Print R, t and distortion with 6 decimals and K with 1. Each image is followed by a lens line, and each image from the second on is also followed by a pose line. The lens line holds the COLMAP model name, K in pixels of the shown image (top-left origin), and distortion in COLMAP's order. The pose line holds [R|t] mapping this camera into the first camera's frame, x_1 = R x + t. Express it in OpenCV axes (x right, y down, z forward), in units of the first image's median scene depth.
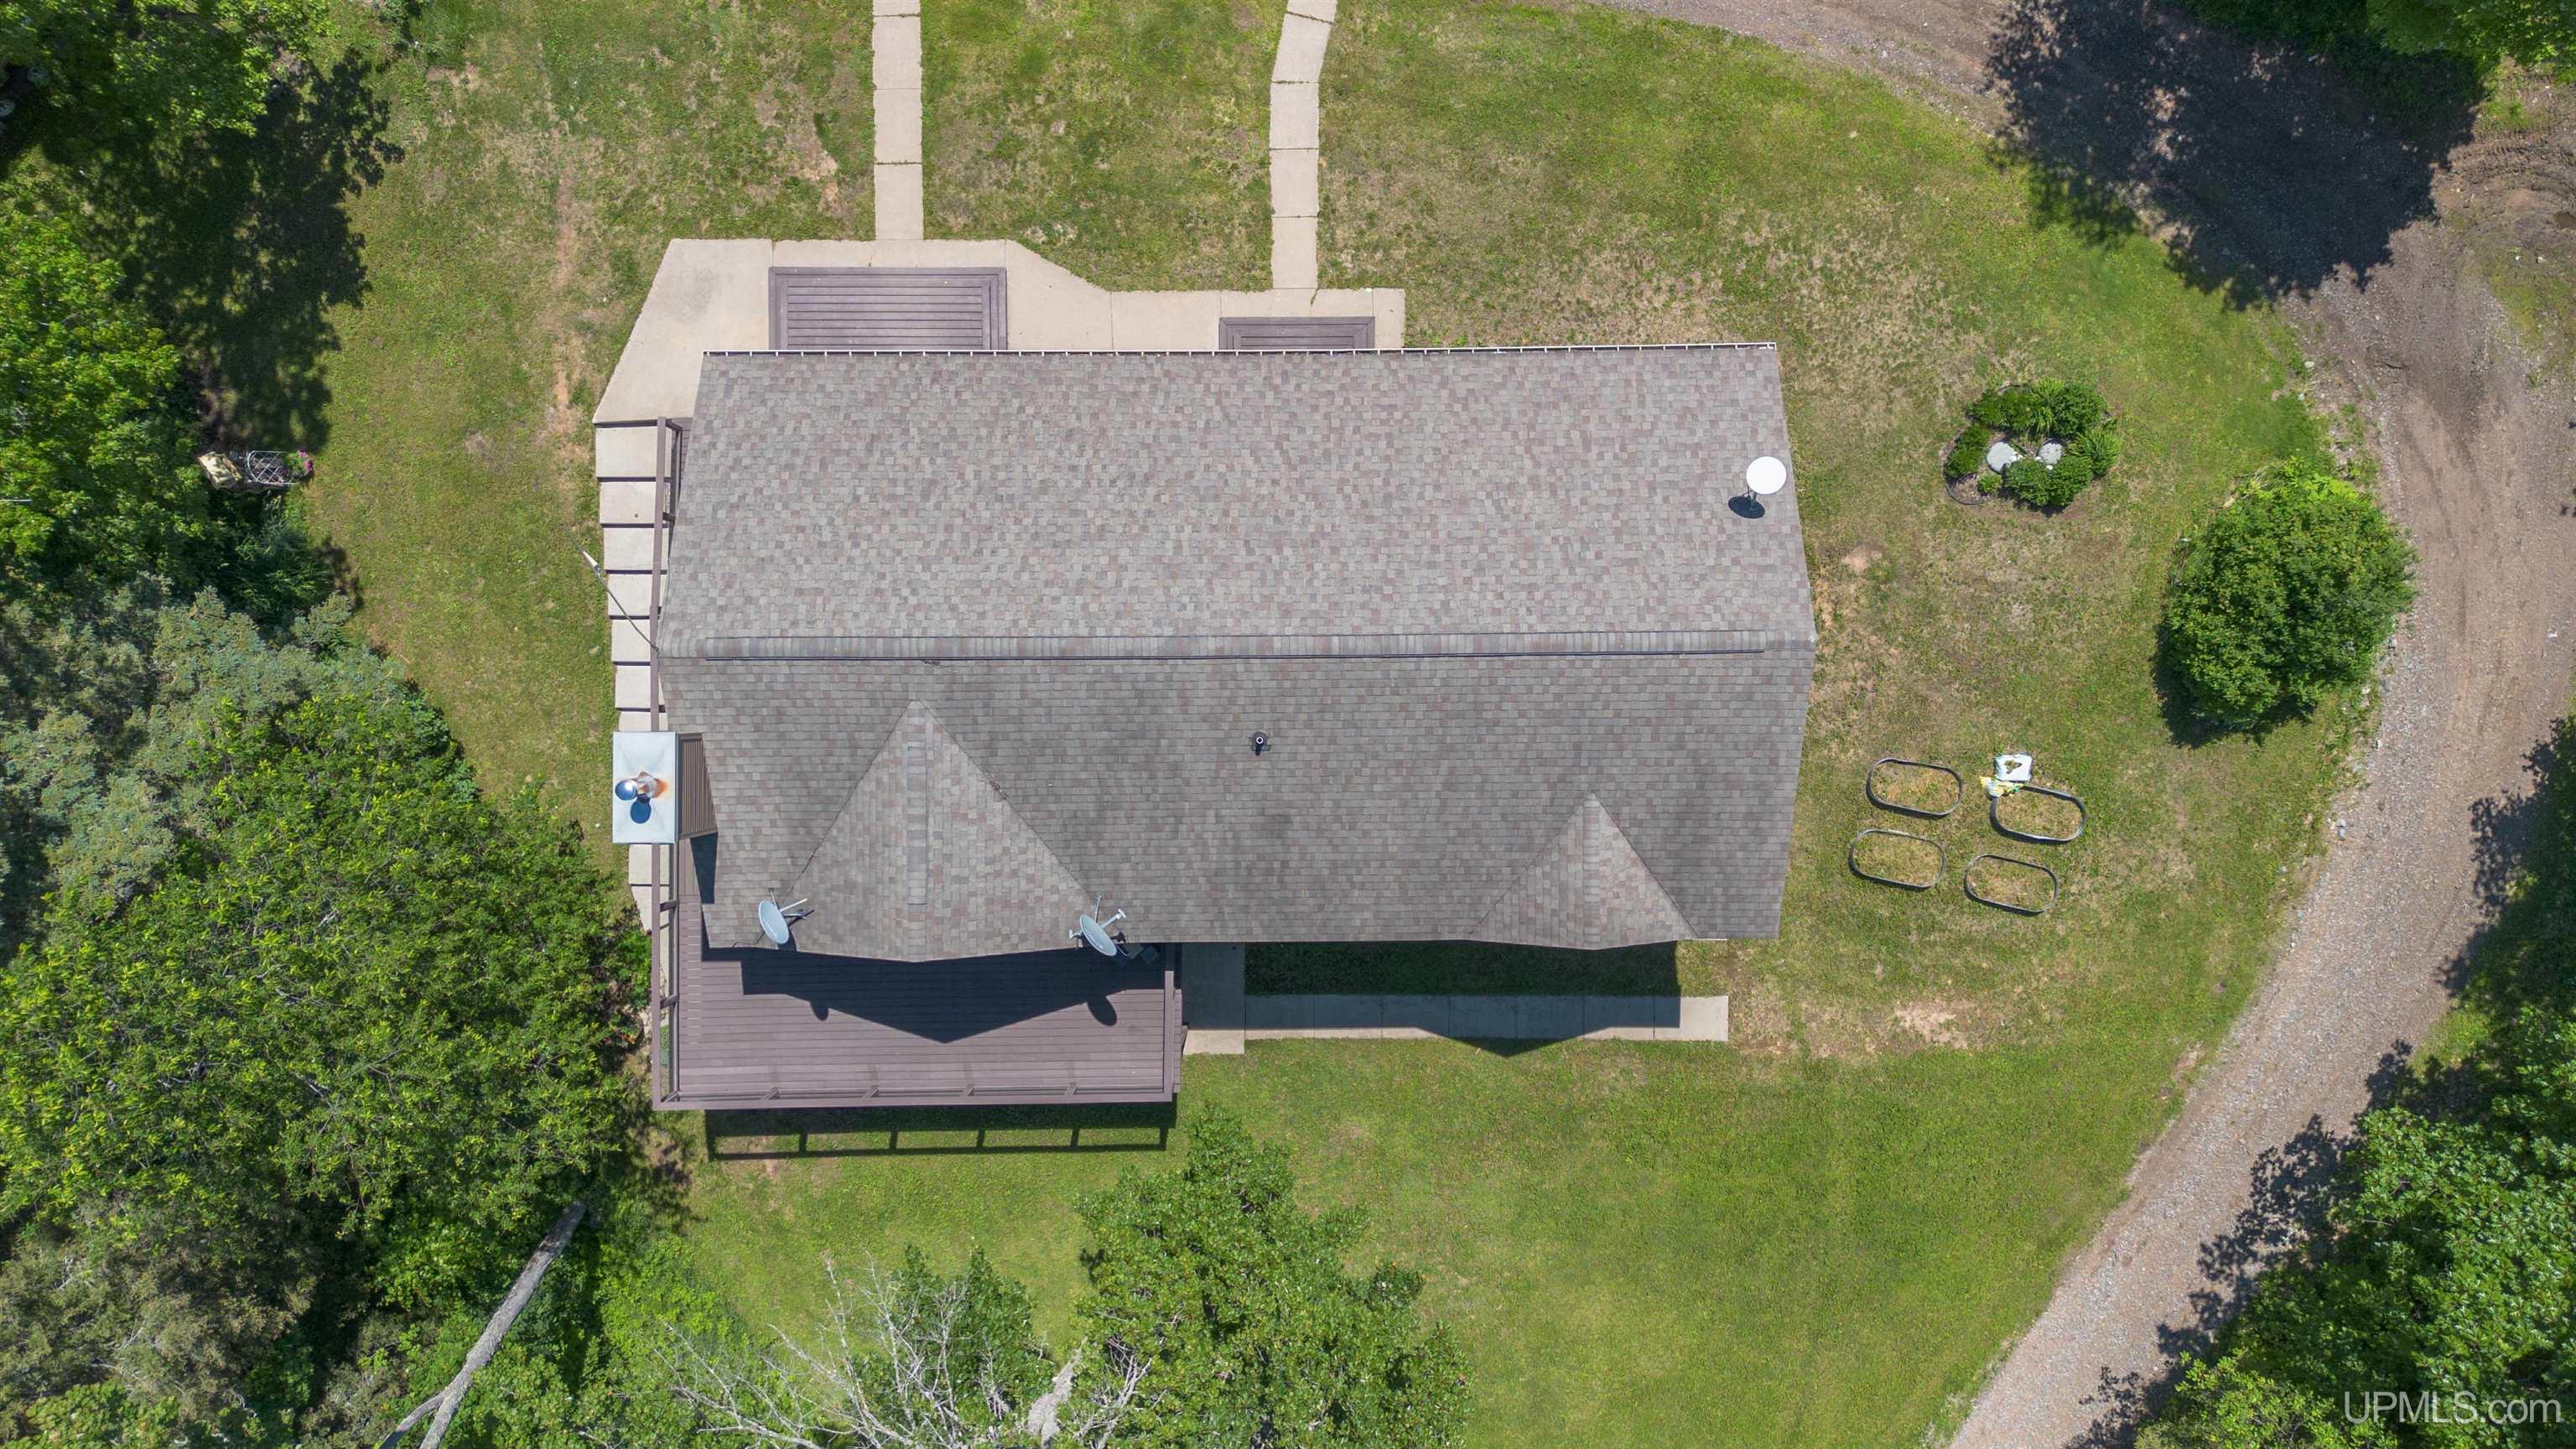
lens RADIAL K [[1828.3, 0, 1288.0], [0, 1828.3, 724.5], [0, 0, 1]] dist [0.094539, -0.095129]
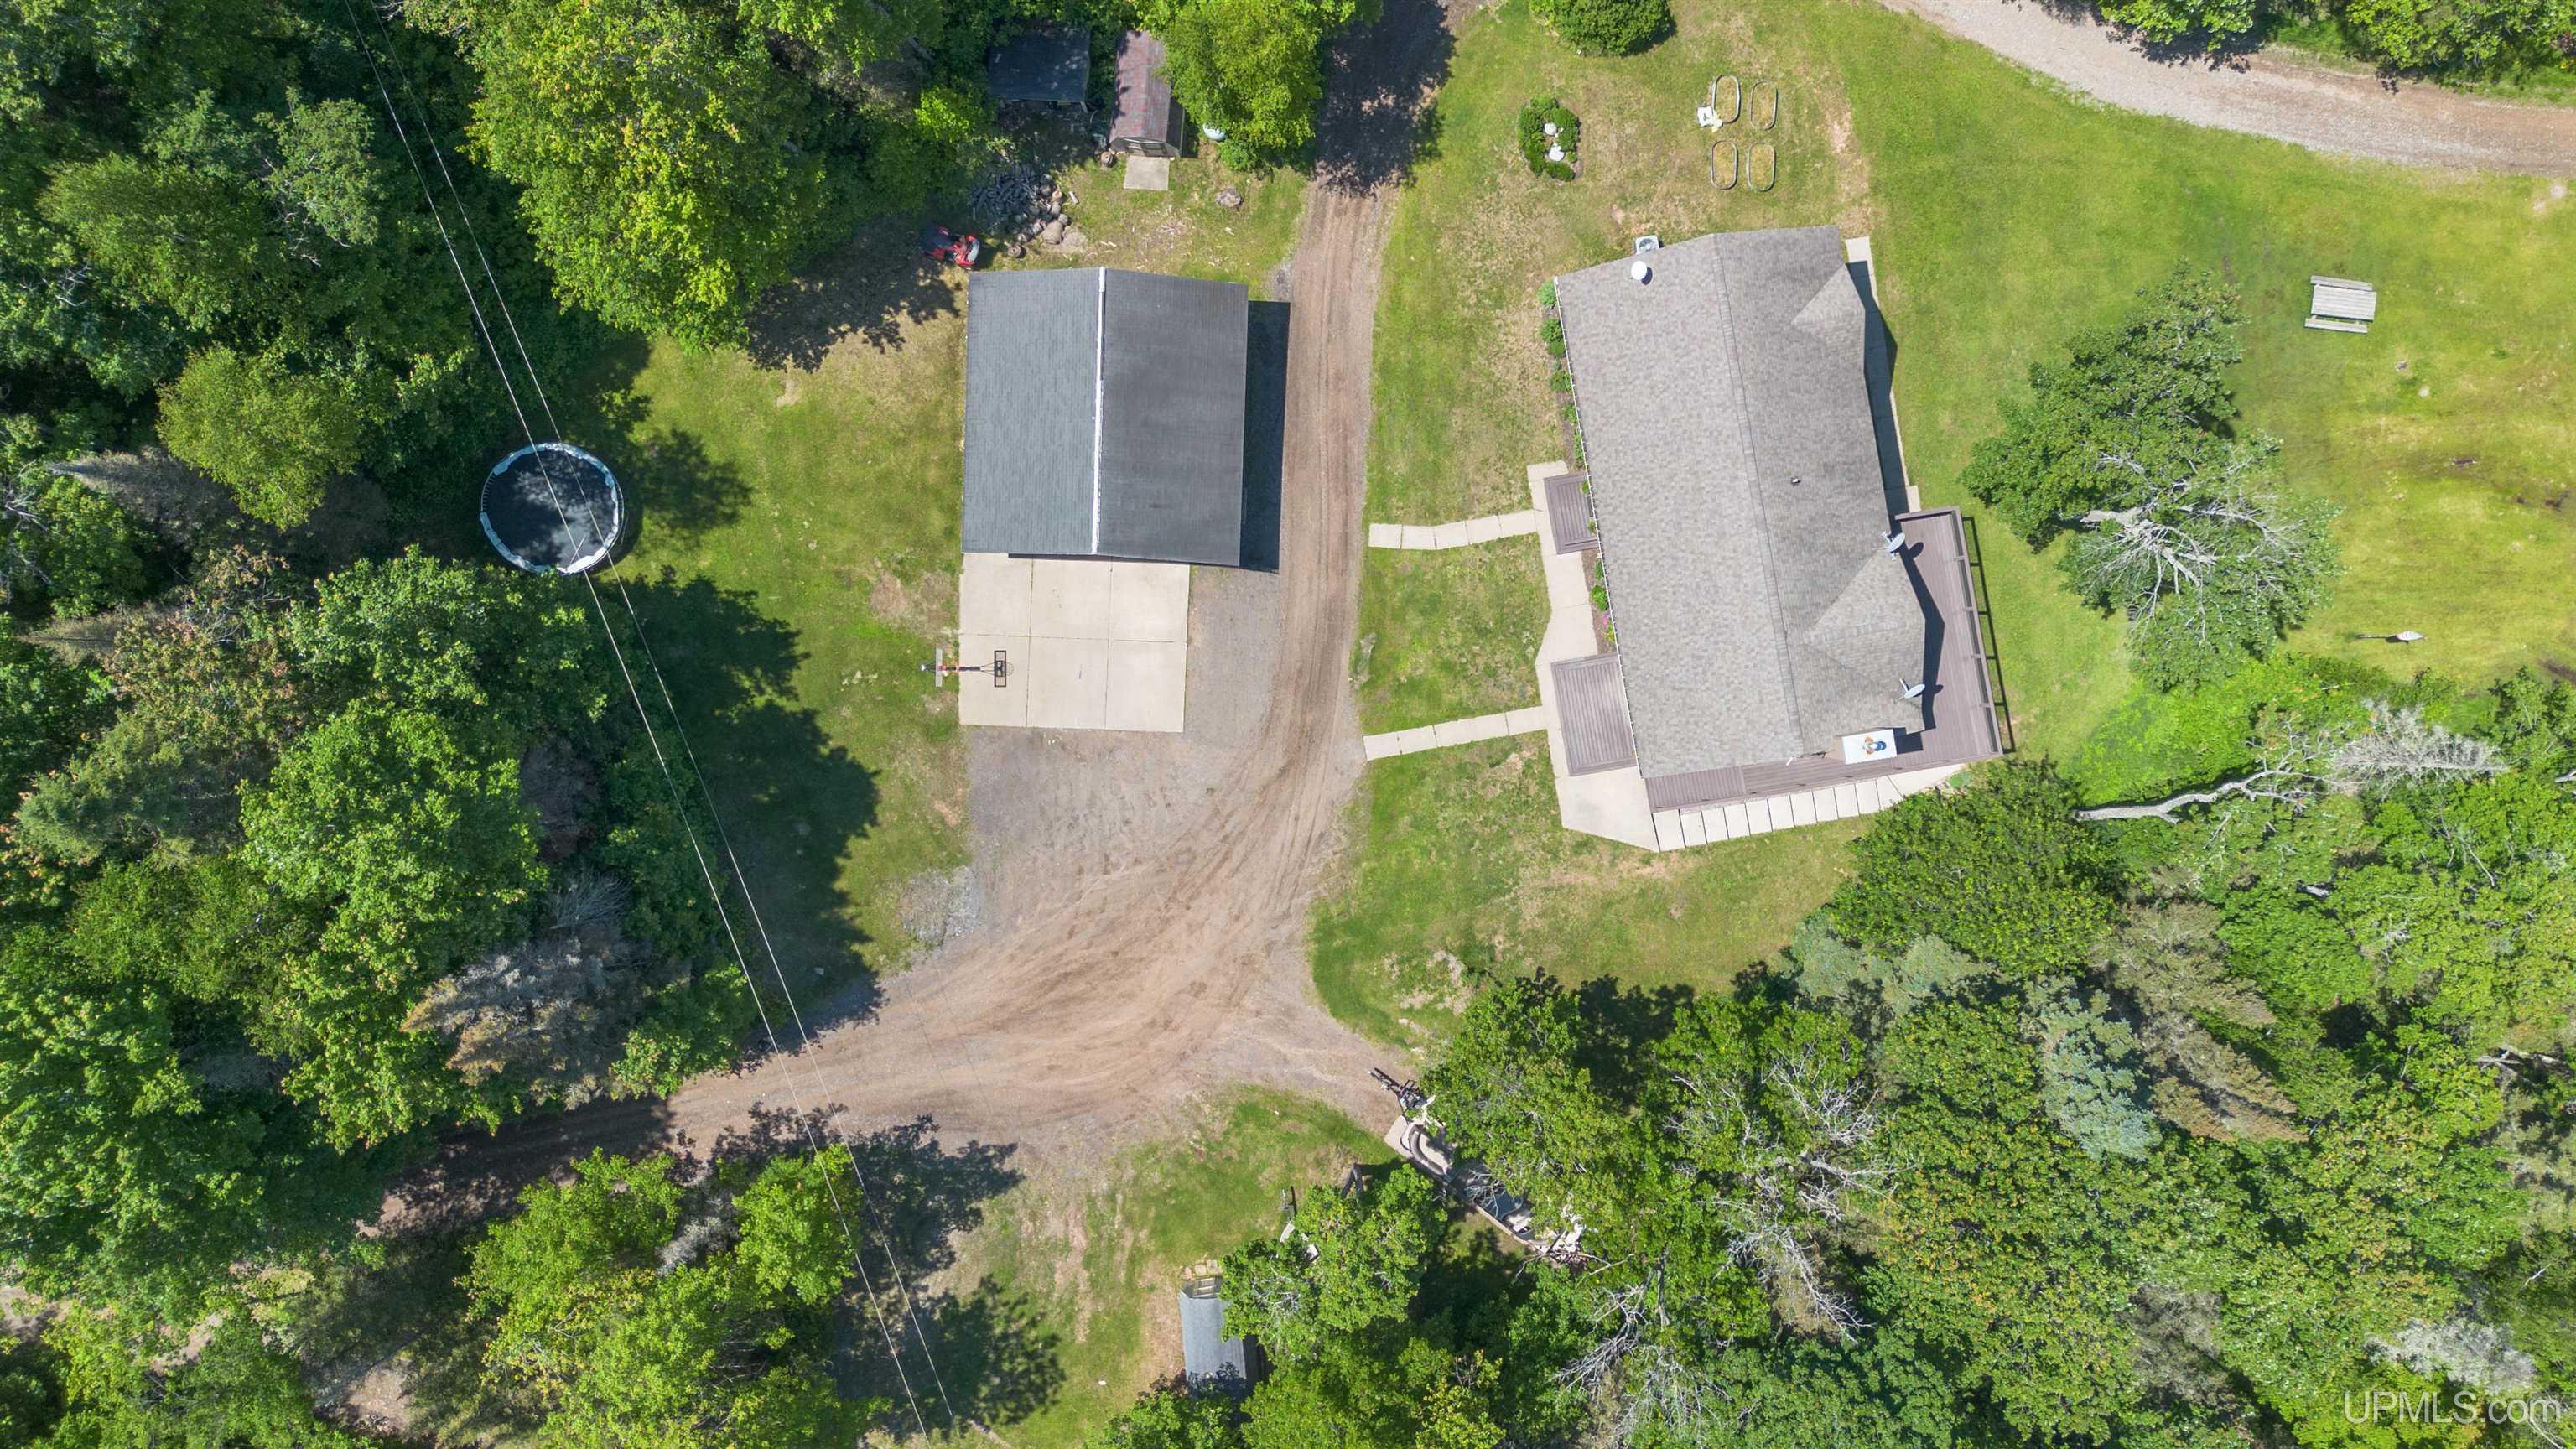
lens RADIAL K [[1790.9, 0, 1326.8], [0, 1790.9, 724.6], [0, 0, 1]] dist [0.134160, -0.085919]
pose [[-0.166636, -0.985992, -0.007223, -0.164218], [0.985929, -0.166517, -0.014726, -0.468675], [0.013317, -0.009575, 0.999865, -0.968728]]
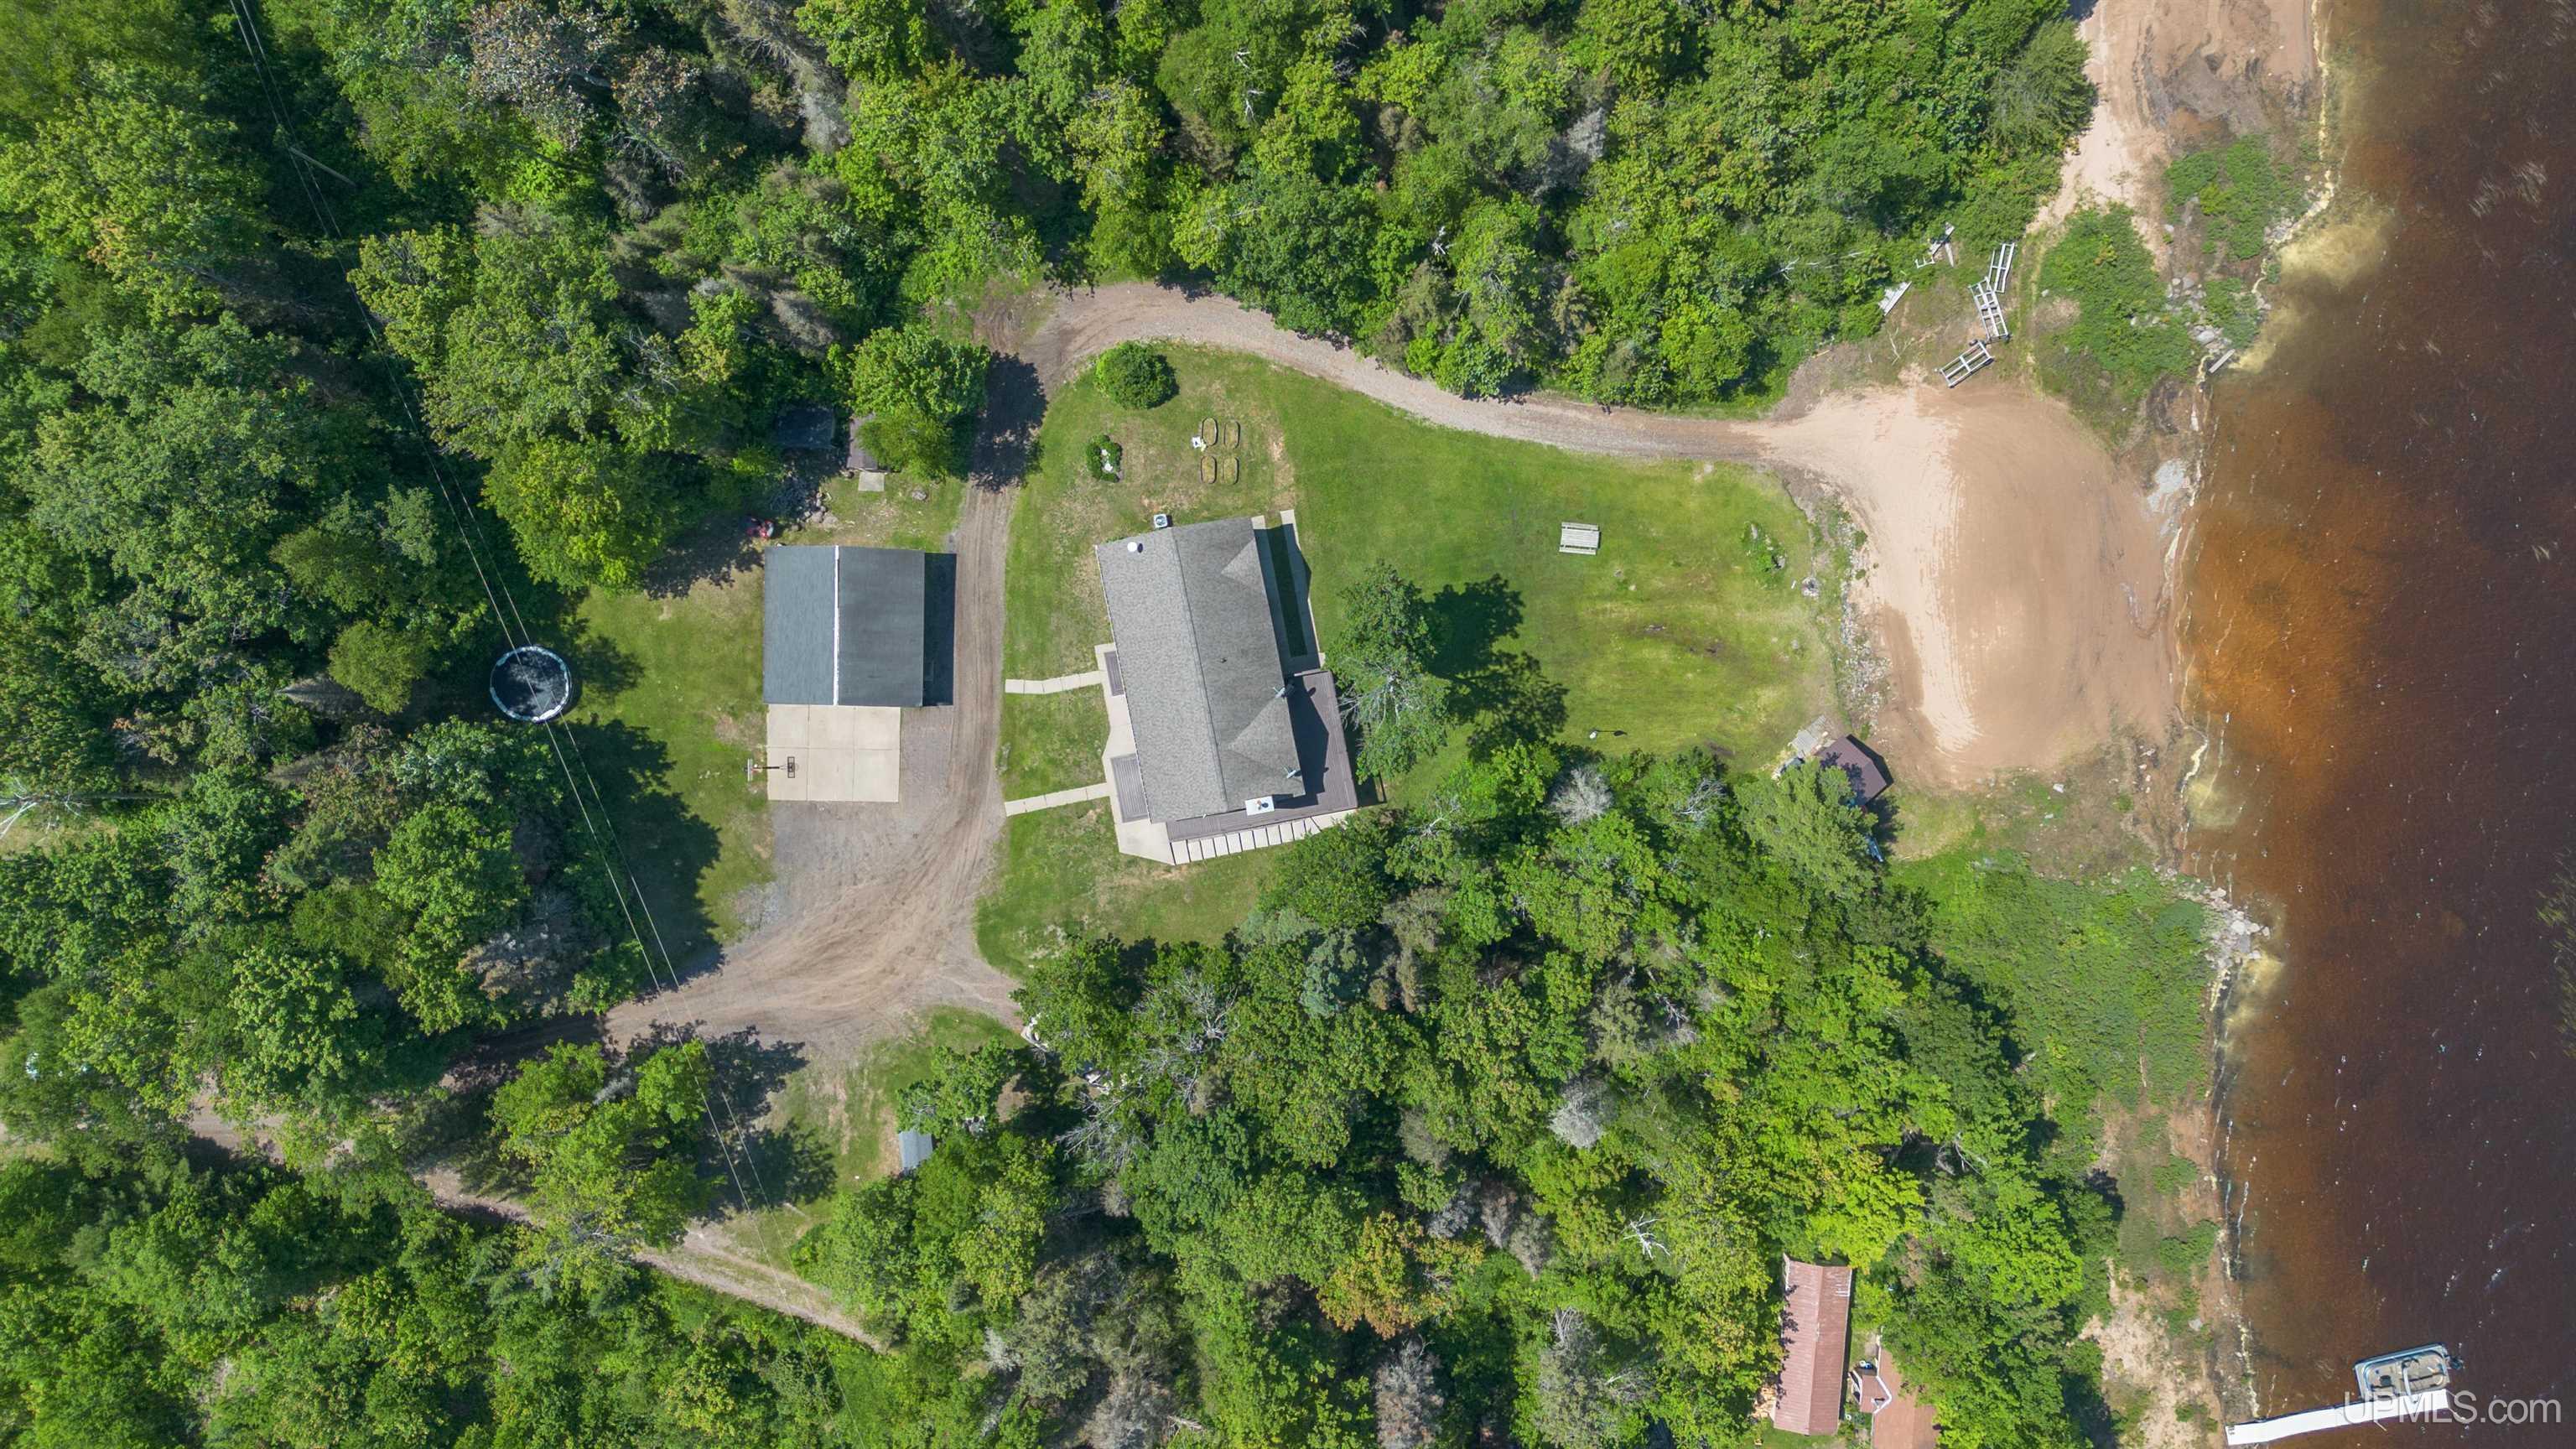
lens RADIAL K [[1812.8, 0, 1288.0], [0, 1812.8, 724.5], [0, 0, 1]] dist [0.221197, -0.266889]
pose [[-0.184633, -0.982780, -0.007352, -0.126930], [0.982224, -0.184261, -0.035820, 0.222298], [0.033849, -0.013835, 0.999331, -2.449499]]
